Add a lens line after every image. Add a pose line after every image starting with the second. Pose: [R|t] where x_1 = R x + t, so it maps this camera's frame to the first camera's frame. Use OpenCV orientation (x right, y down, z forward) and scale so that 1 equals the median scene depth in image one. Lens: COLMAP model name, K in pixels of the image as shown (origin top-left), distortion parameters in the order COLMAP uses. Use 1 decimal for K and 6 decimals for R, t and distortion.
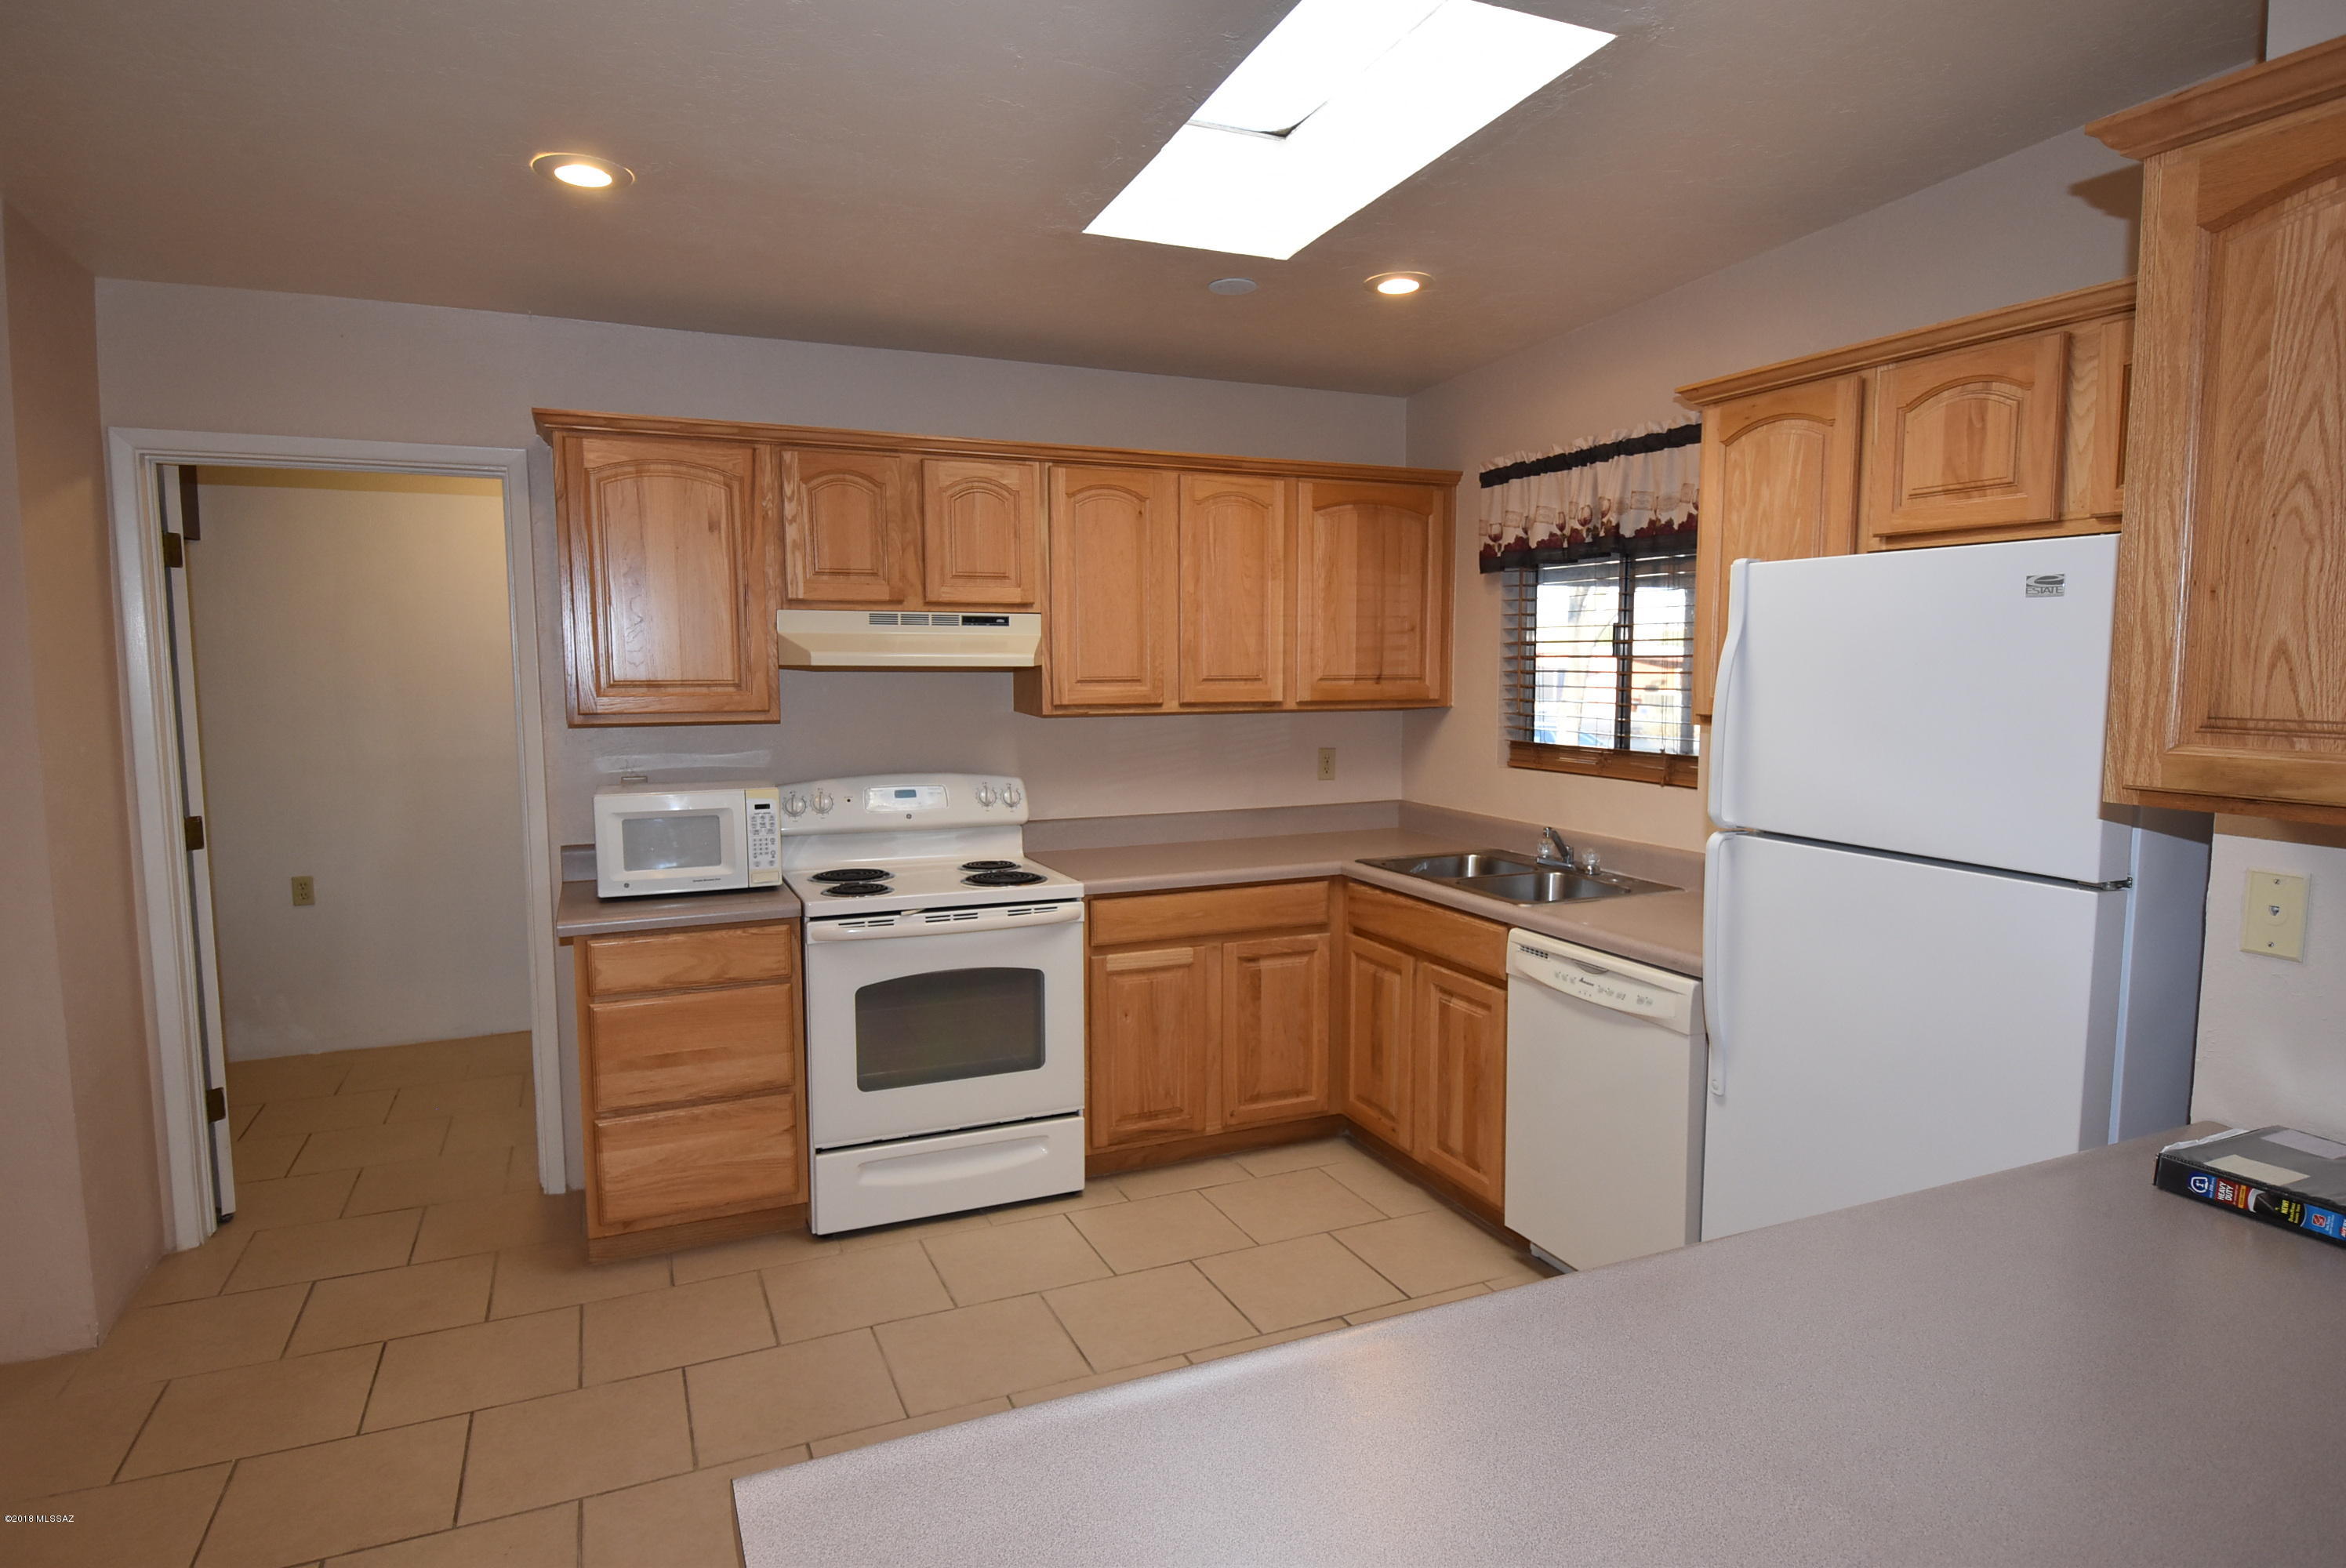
lens RADIAL K [[1308.9, 0, 1174.2], [0, 1308.9, 781.3], [0, 0, 1]] dist [0.006420, -0.004975]
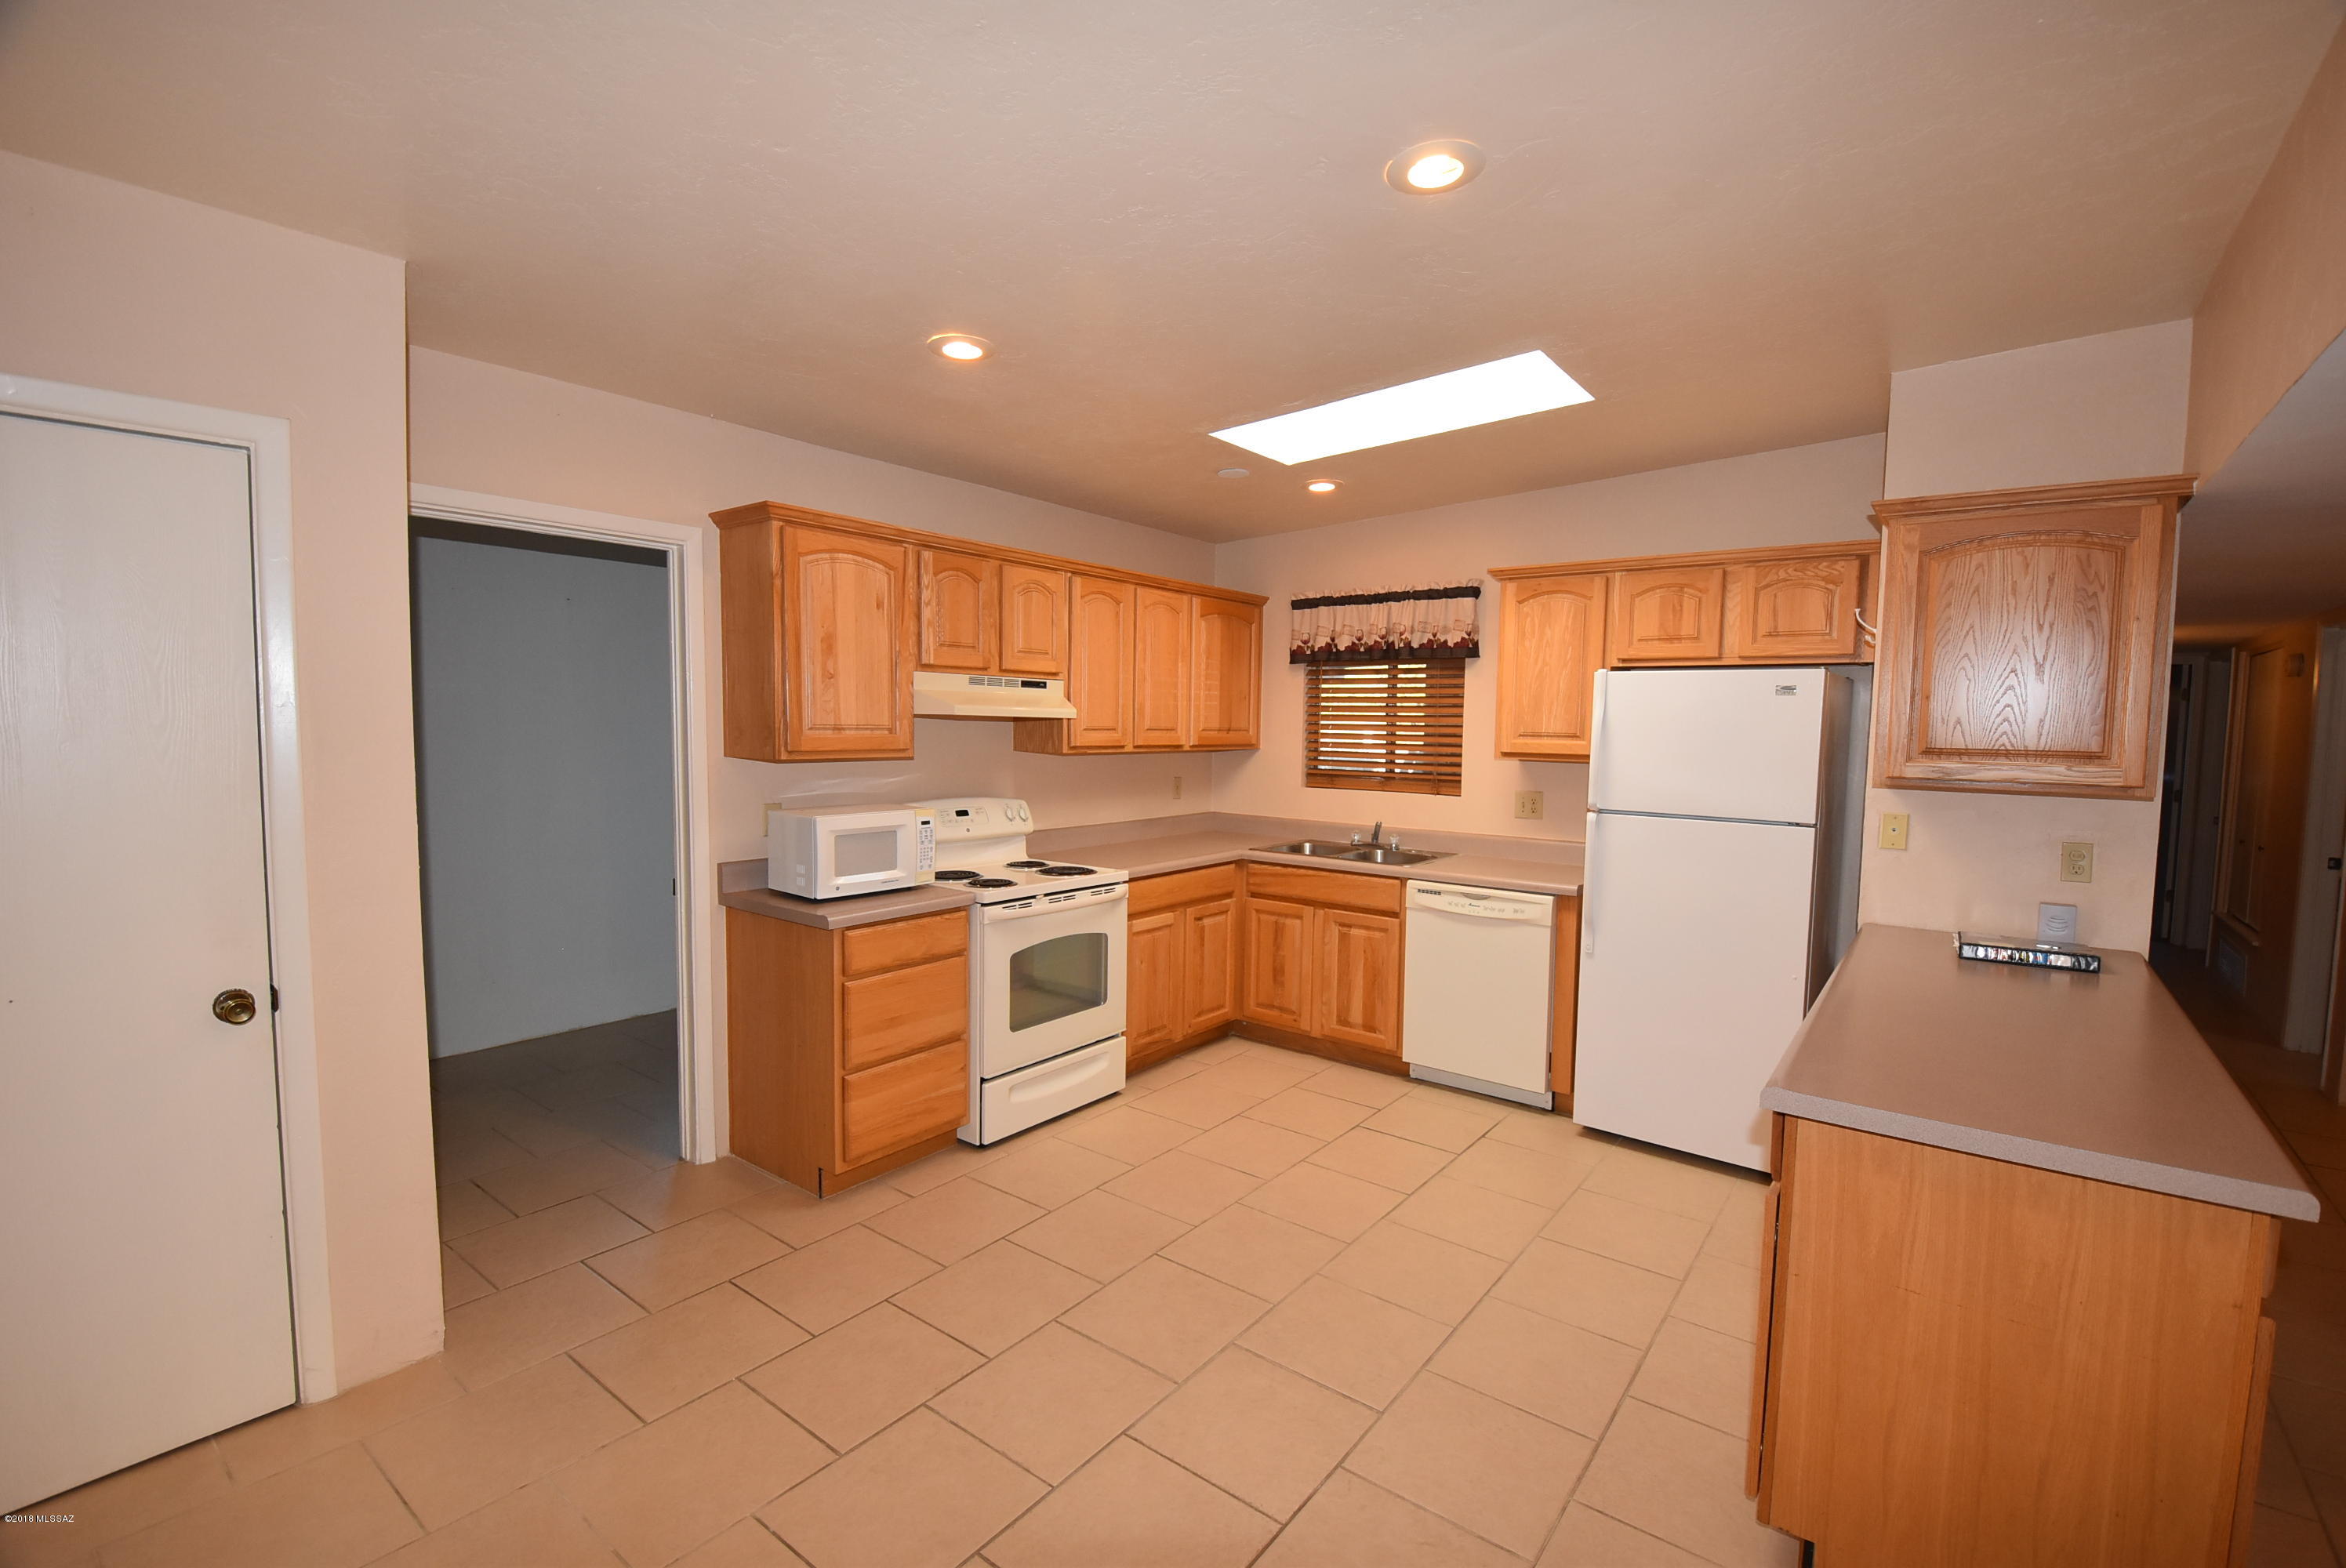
lens RADIAL K [[1026.8, 0, 1183.3], [0, 1026.8, 789.0], [0, 0, 1]] dist [-0.000379, -0.014094]
pose [[0.879648, -0.015903, 0.475360, -0.556241], [0.027157, 0.999490, -0.016816, 0.009496], [-0.474850, 0.027702, 0.879631, -0.016248]]
